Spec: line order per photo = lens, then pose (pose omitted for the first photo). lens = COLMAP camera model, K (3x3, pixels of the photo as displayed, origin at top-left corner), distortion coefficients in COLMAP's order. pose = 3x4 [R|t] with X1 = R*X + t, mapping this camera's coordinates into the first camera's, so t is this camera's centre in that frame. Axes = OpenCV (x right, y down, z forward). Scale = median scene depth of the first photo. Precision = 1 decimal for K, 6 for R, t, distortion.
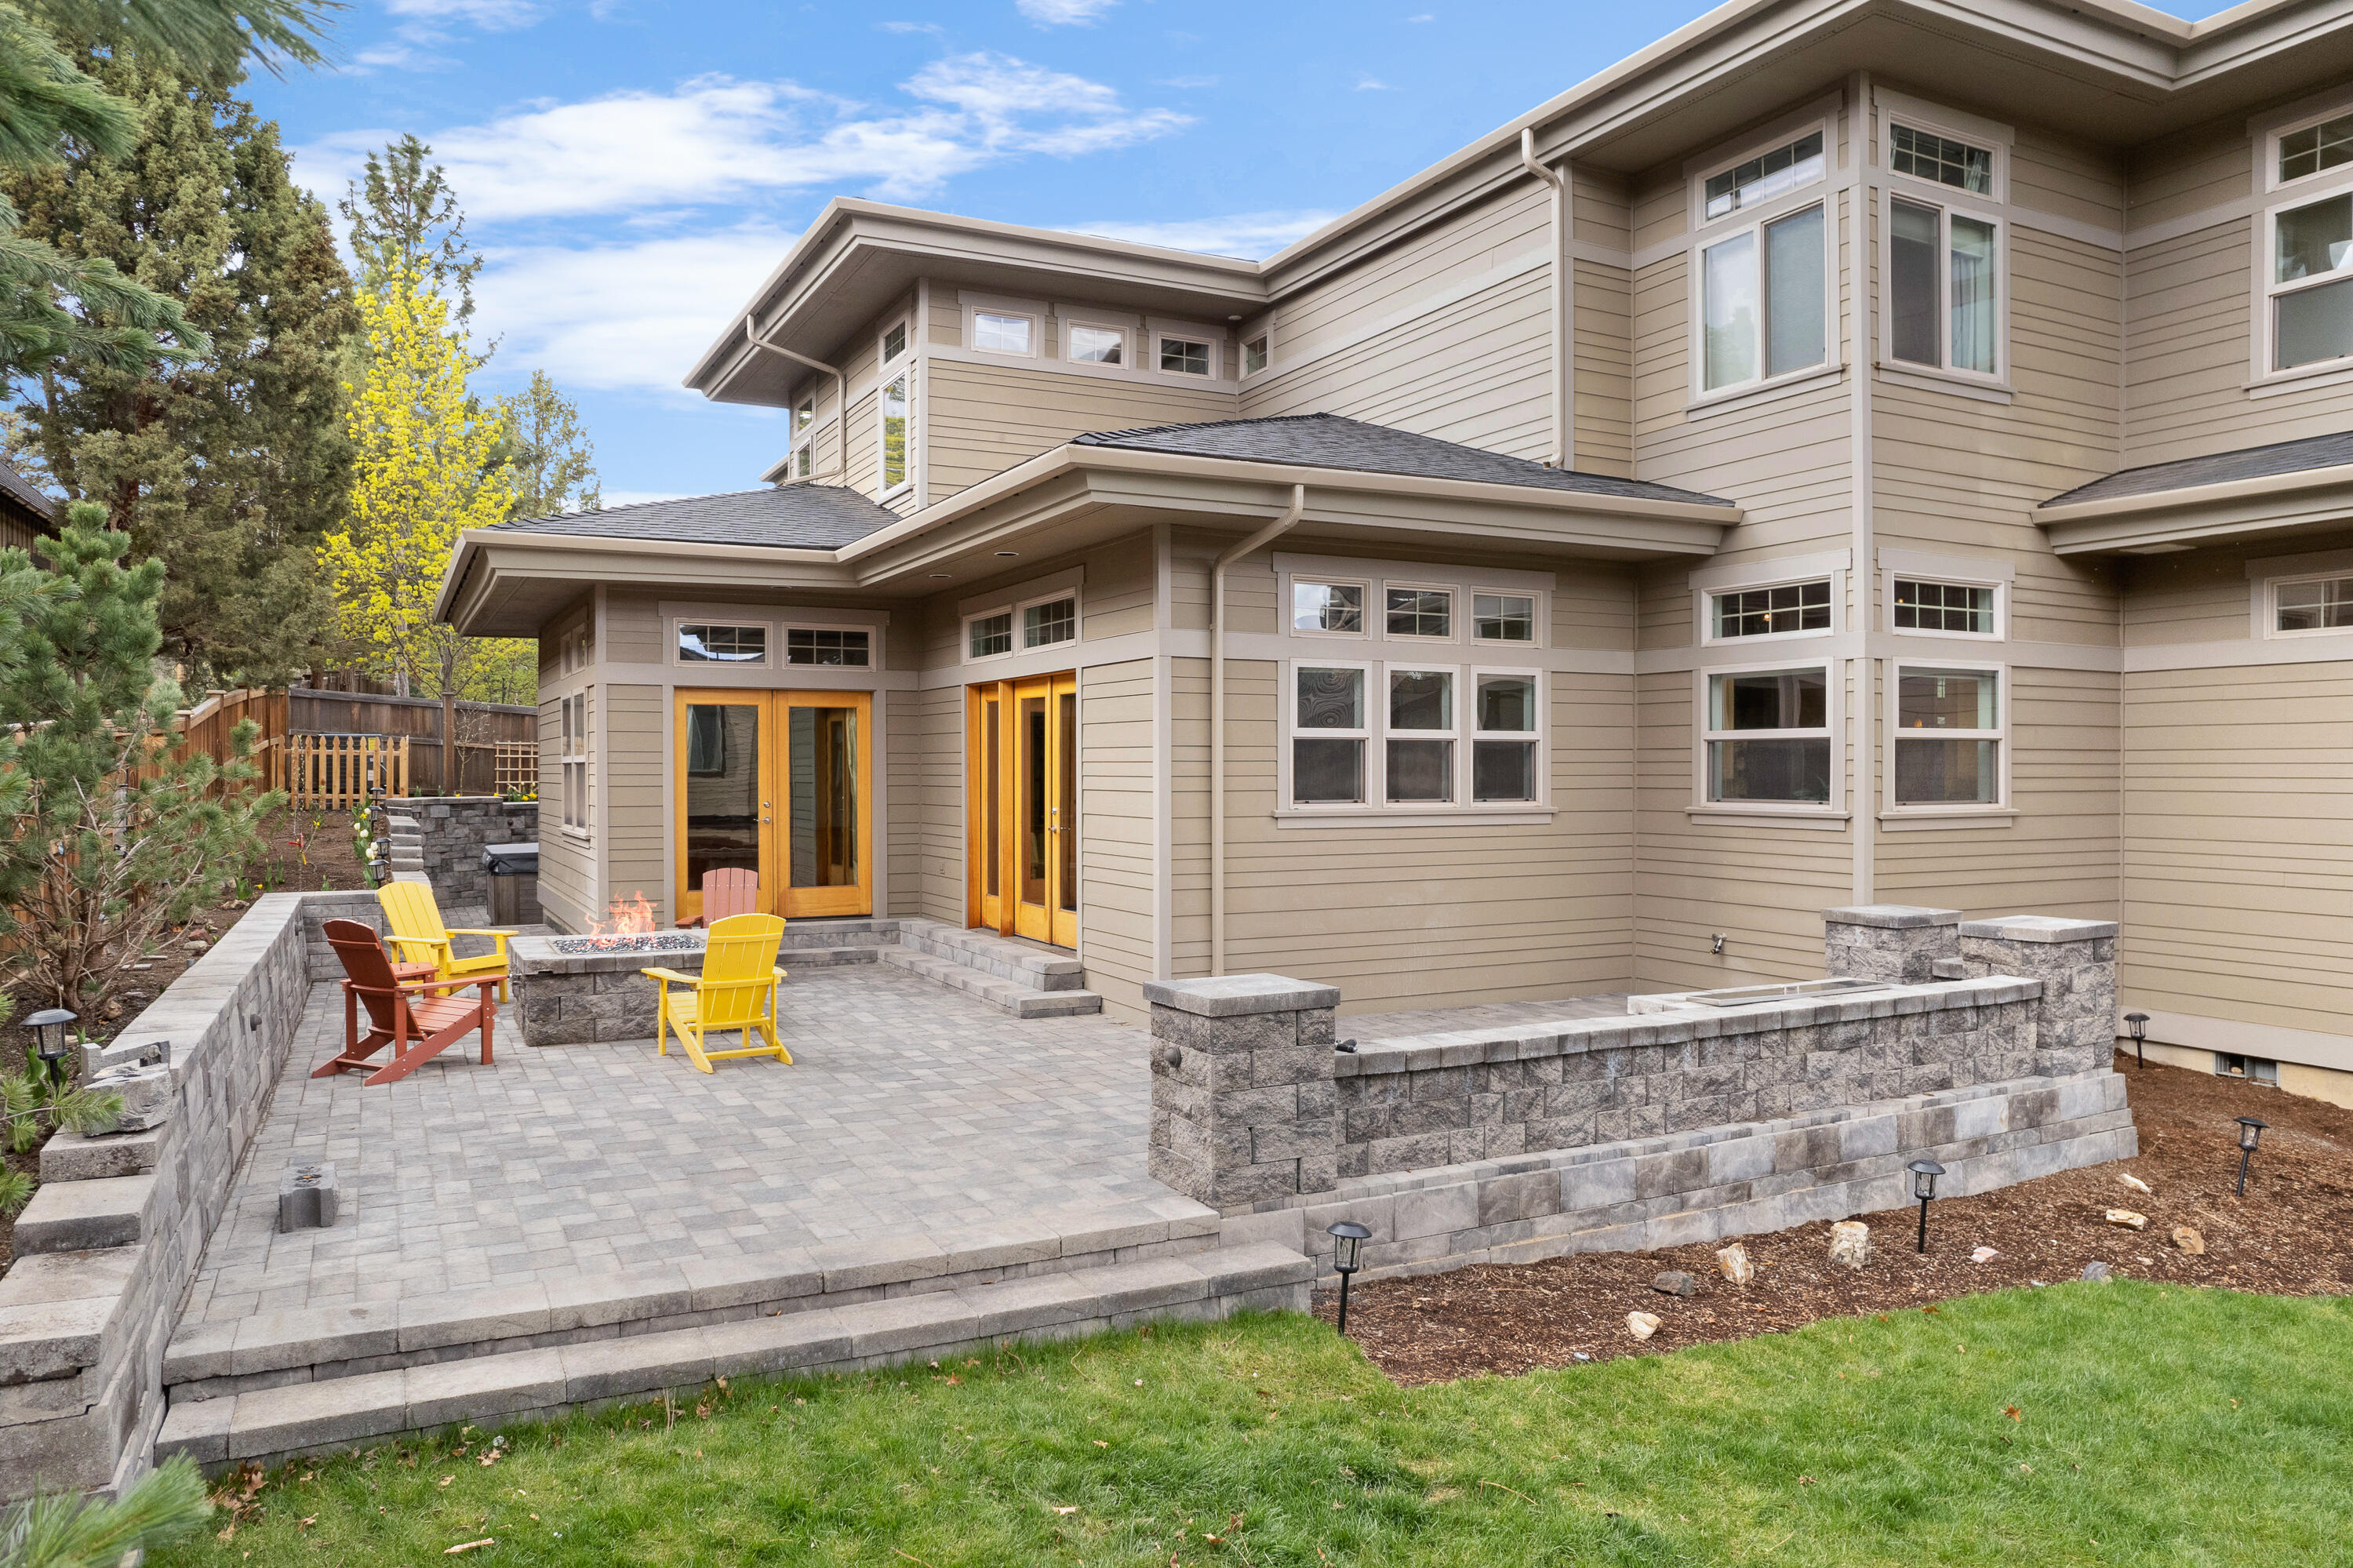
lens RADIAL K [[1542.7, 0, 1105.2], [0, 1542.7, 784.2], [0, 0, 1]] dist [-0.075893, 0.042332]
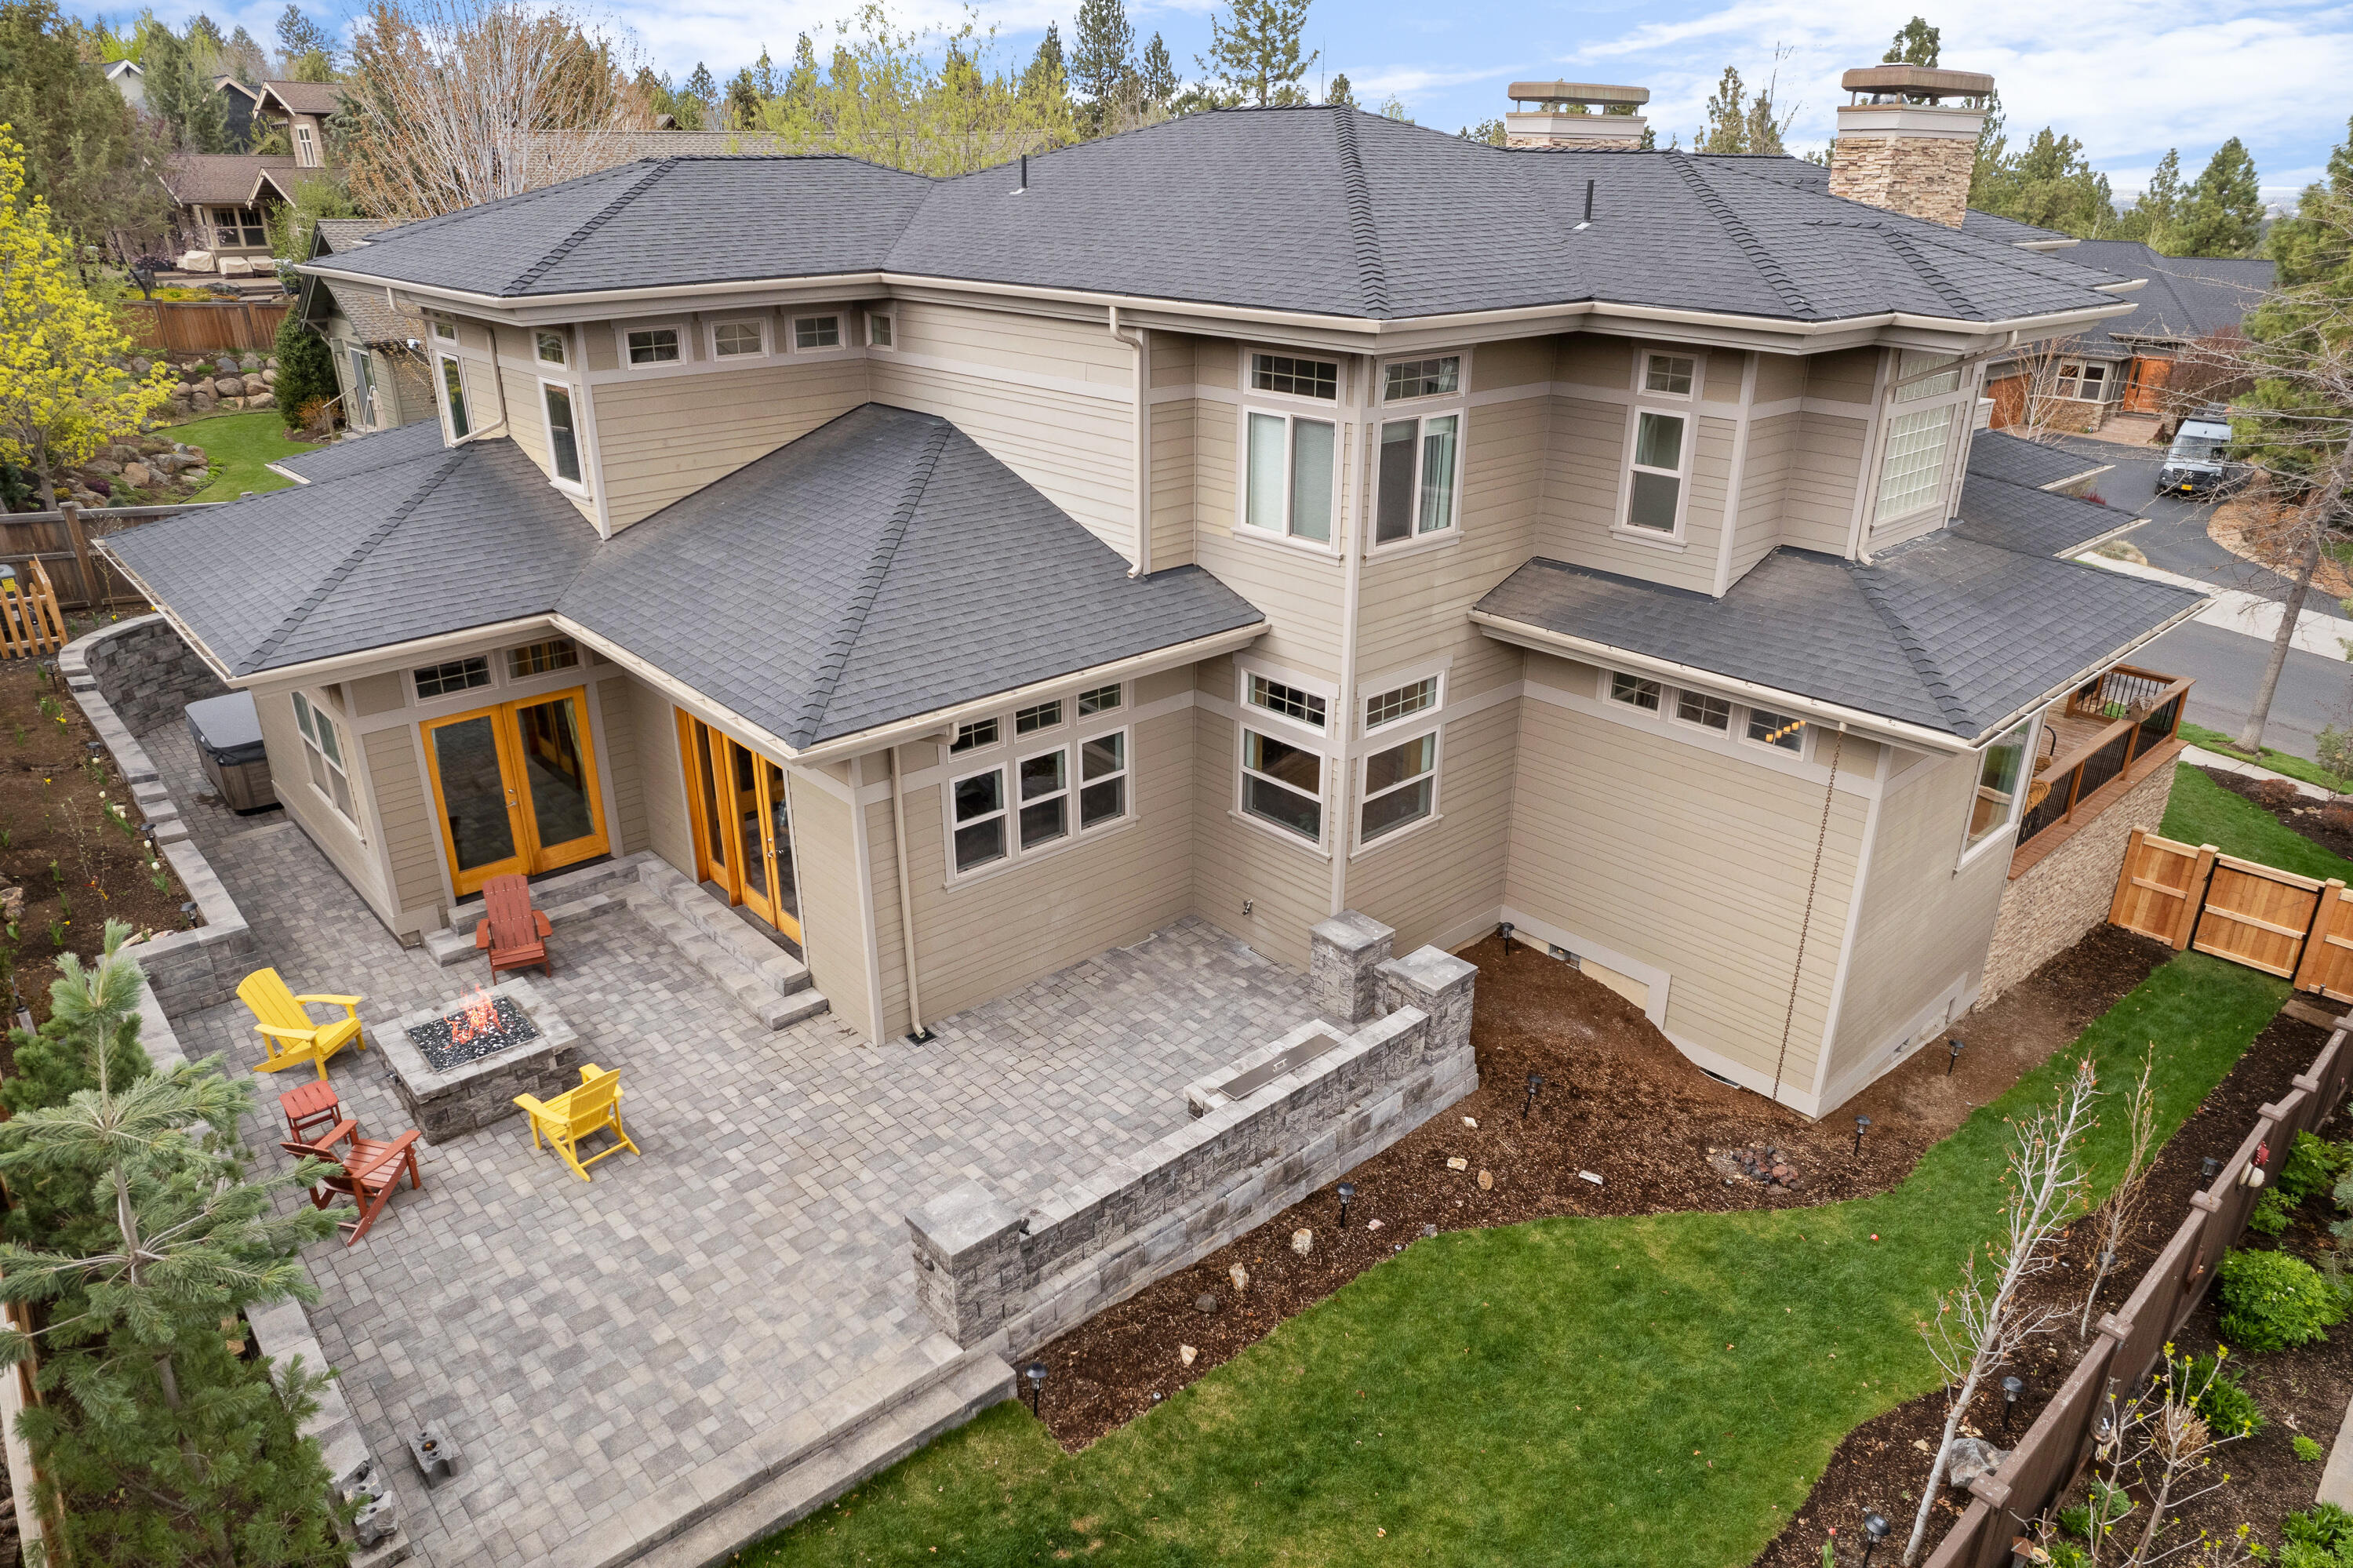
lens RADIAL K [[1489.6, 0, 1080.9], [0, 1489.6, 782.0], [0, 0, 1]] dist [-0.065132, 0.055333]
pose [[0.968466, -0.115641, 0.220683, -0.067739], [0.025477, 0.927079, 0.373998, -0.675070], [-0.247840, -0.356582, 0.900791, -0.253140]]
